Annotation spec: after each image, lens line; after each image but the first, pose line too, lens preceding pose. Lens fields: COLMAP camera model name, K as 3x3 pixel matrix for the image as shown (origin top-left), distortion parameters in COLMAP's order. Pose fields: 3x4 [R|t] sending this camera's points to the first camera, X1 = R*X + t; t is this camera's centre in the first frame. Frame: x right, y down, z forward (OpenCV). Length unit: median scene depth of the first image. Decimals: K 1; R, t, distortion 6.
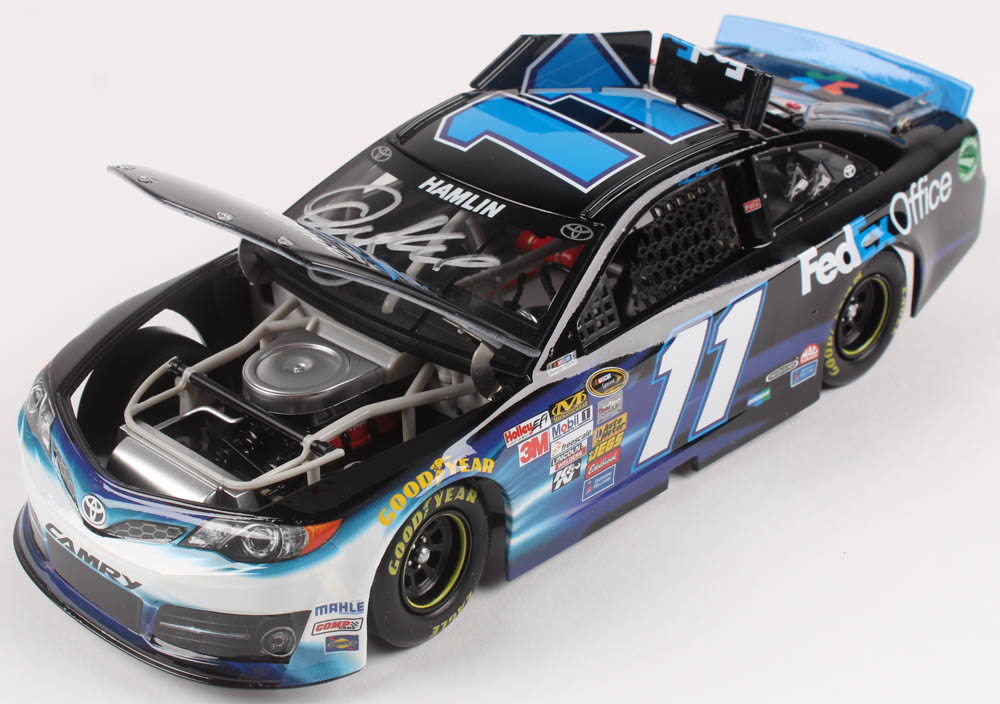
lens RADIAL K [[2092.4, 0, 500.0], [0, 2092.4, 352.0], [0, 0, 1]] dist [-0.086205, -0.587450]
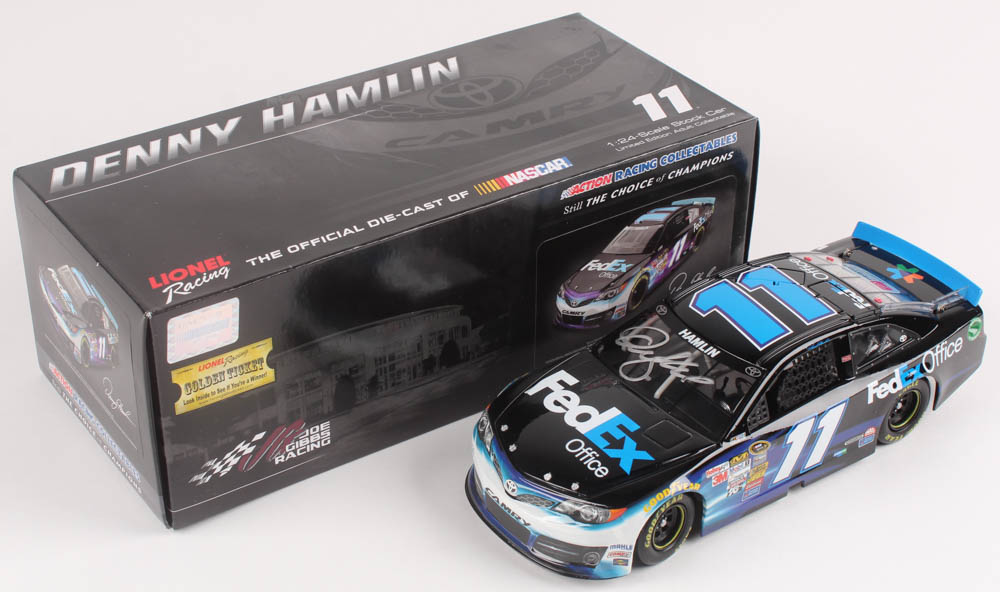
lens RADIAL K [[1869.8, 0, 500.0], [0, 1869.8, 296.0], [0, 0, 1]] dist [-0.083992, -0.189759]
pose [[0.986888, 0.104991, -0.122588, 0.008111], [-0.097195, 0.992943, 0.067948, -0.223164], [0.128857, -0.055142, 0.990129, -0.804988]]
